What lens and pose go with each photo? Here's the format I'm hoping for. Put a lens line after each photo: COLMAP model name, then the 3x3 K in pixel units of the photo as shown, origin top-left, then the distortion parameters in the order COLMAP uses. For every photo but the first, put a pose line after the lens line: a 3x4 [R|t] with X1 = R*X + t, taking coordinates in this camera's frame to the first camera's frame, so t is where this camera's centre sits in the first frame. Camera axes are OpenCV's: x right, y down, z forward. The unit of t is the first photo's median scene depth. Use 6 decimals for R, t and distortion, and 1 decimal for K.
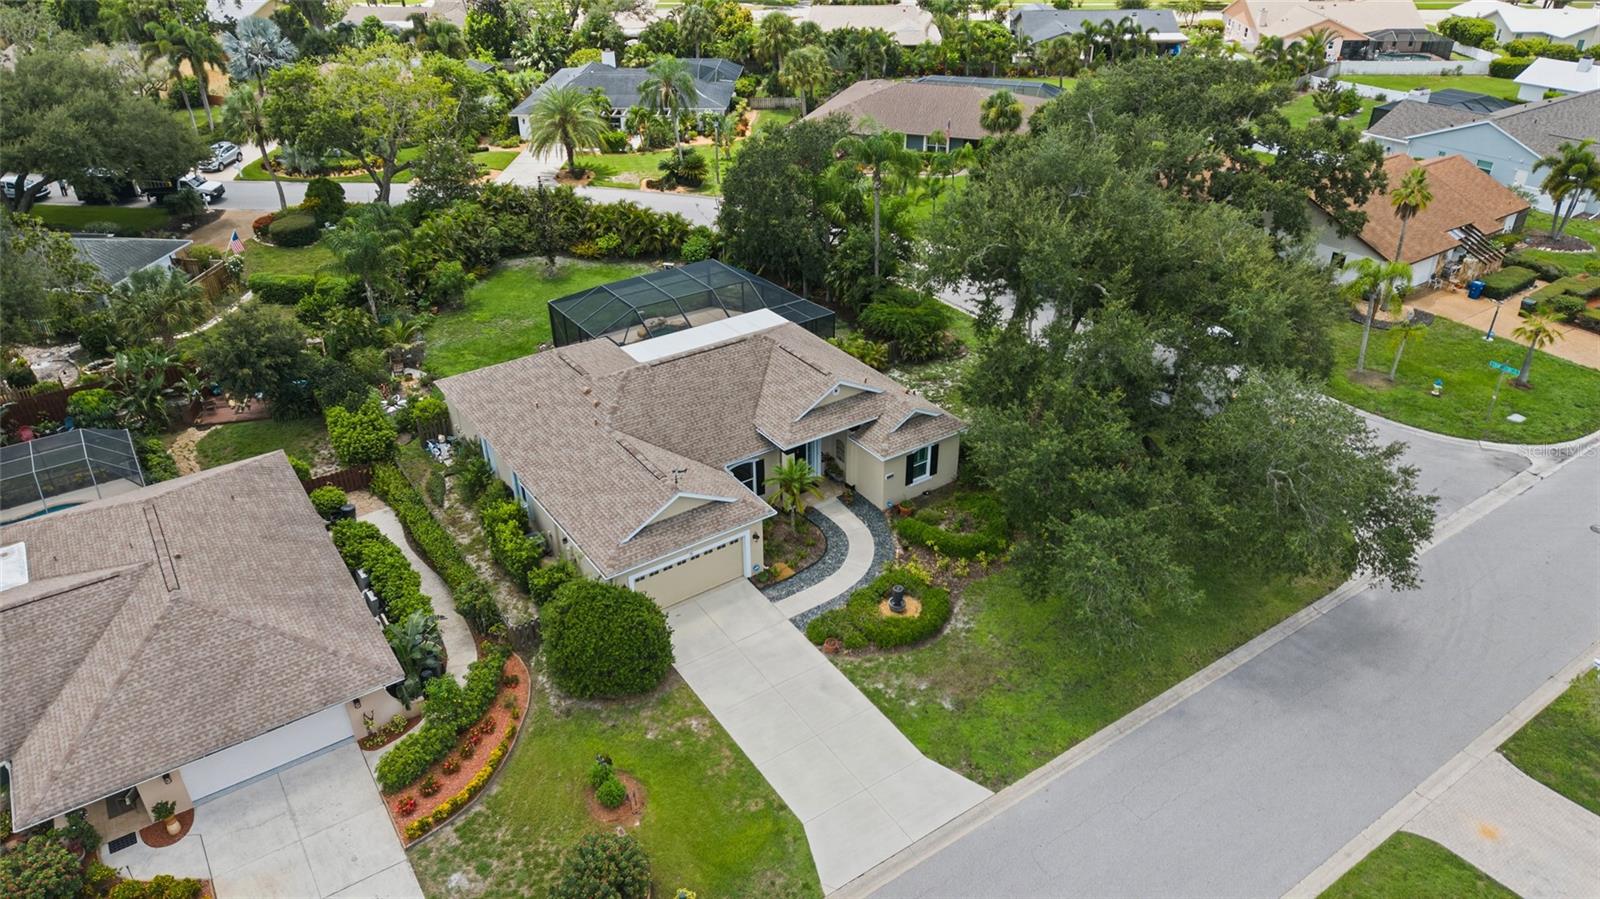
lens RADIAL K [[1082.0, 0, 800.0], [0, 1082.0, 449.5], [0, 0, 1]] dist [0.100023, -0.138438]
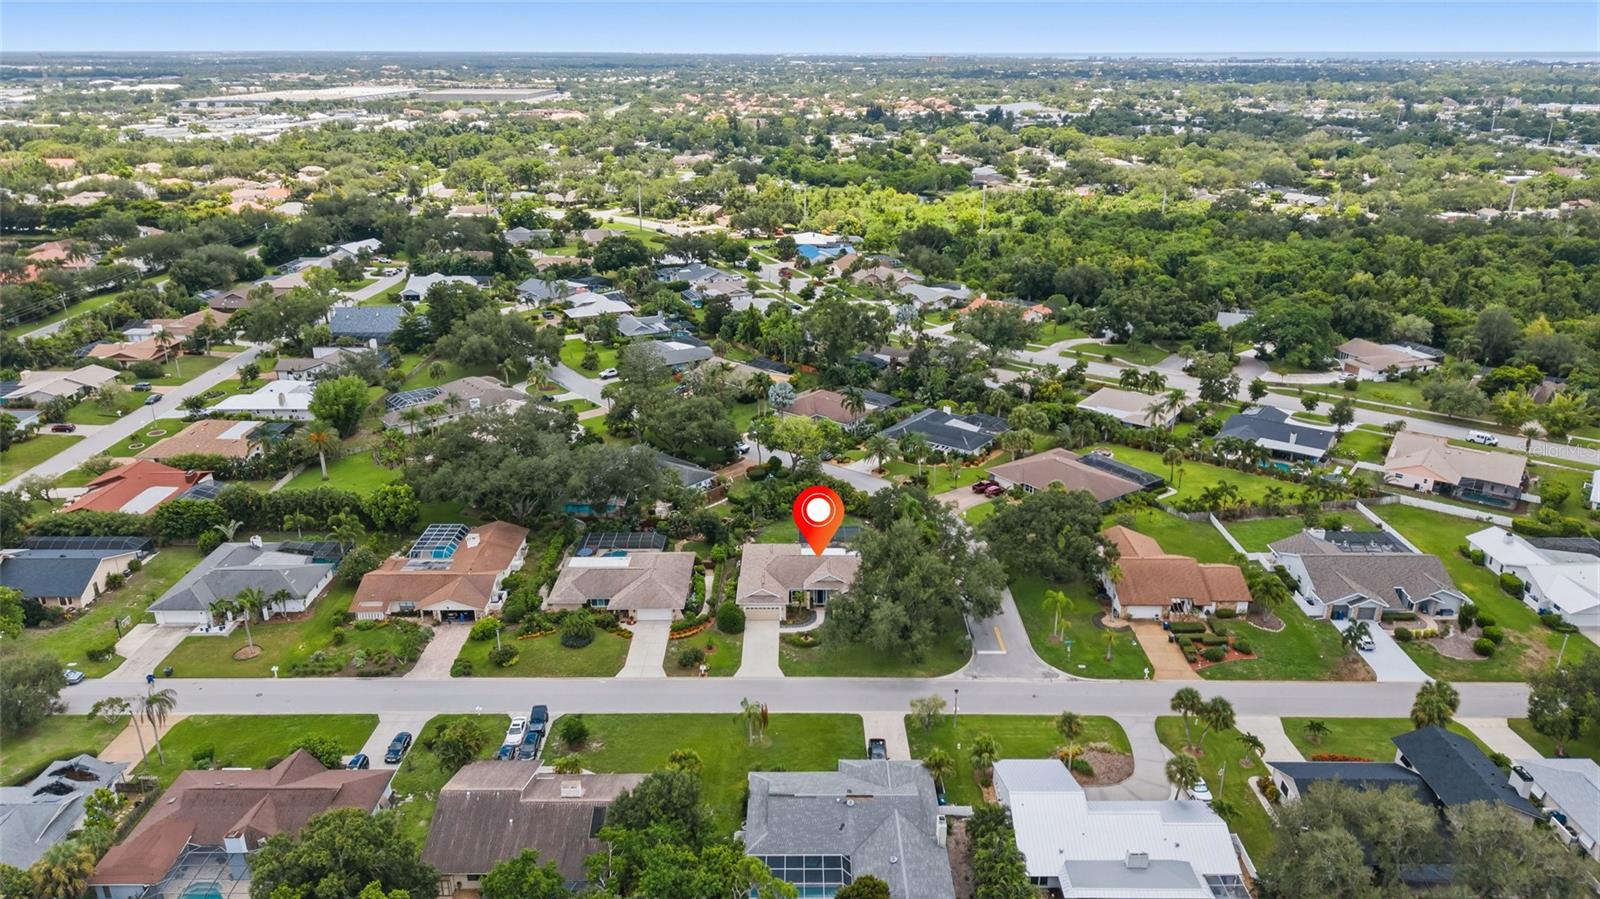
lens RADIAL K [[1082.0, 0, 800.0], [0, 1082.0, 449.5], [0, 0, 1]] dist [0.100023, -0.138438]
pose [[0.823641, 0.211385, -0.526244, 1.609027], [-0.292143, 0.953489, -0.074238, -0.156642], [0.486075, 0.214884, 0.847087, -1.912177]]
